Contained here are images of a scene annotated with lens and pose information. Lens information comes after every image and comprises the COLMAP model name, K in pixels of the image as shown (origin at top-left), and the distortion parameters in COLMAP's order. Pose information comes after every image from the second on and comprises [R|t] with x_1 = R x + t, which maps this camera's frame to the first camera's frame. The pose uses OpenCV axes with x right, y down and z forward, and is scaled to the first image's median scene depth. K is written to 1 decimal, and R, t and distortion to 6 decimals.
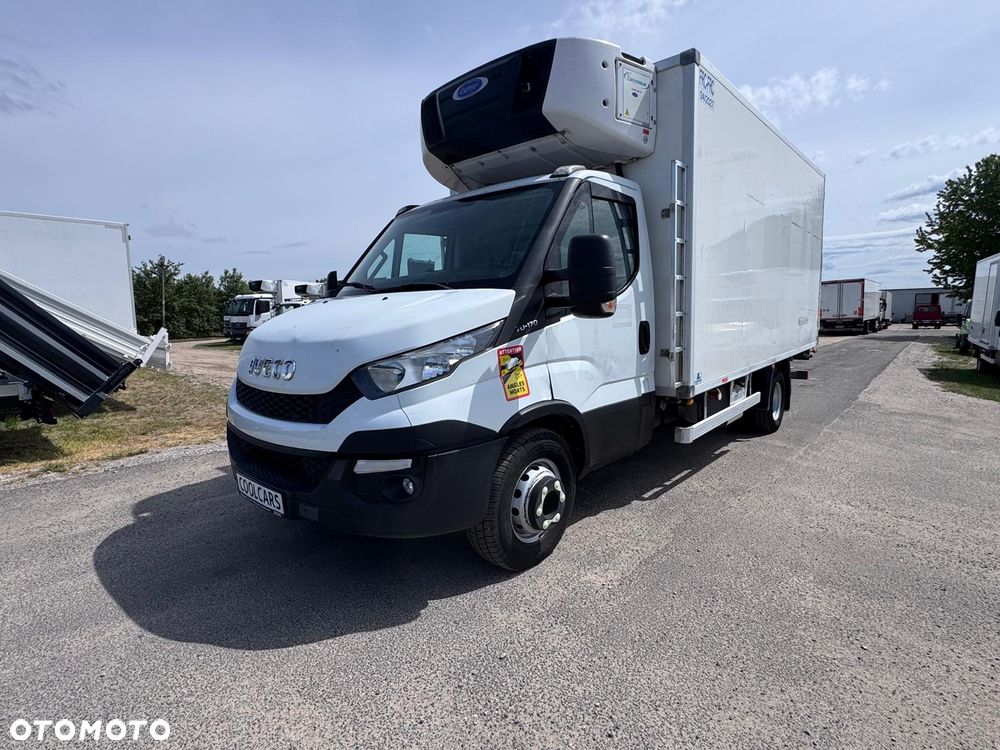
lens RADIAL K [[503.7, 0, 497.3], [0, 503.7, 377.3], [0, 0, 1]] dist [-0.002416, 0.000468]
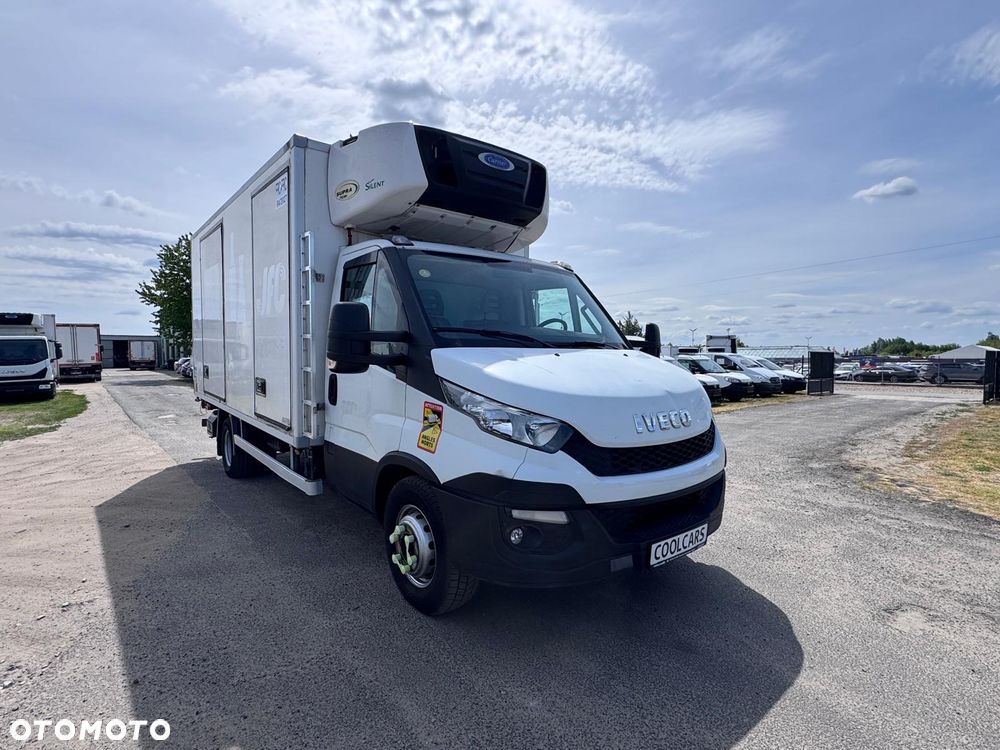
lens RADIAL K [[503.7, 0, 497.3], [0, 503.7, 377.3], [0, 0, 1]] dist [-0.002416, 0.000468]
pose [[0.171541, -0.023968, 0.984885, -0.770190], [0.111826, 0.993717, 0.004706, -0.075403], [-0.978810, 0.109328, 0.173144, 0.578821]]
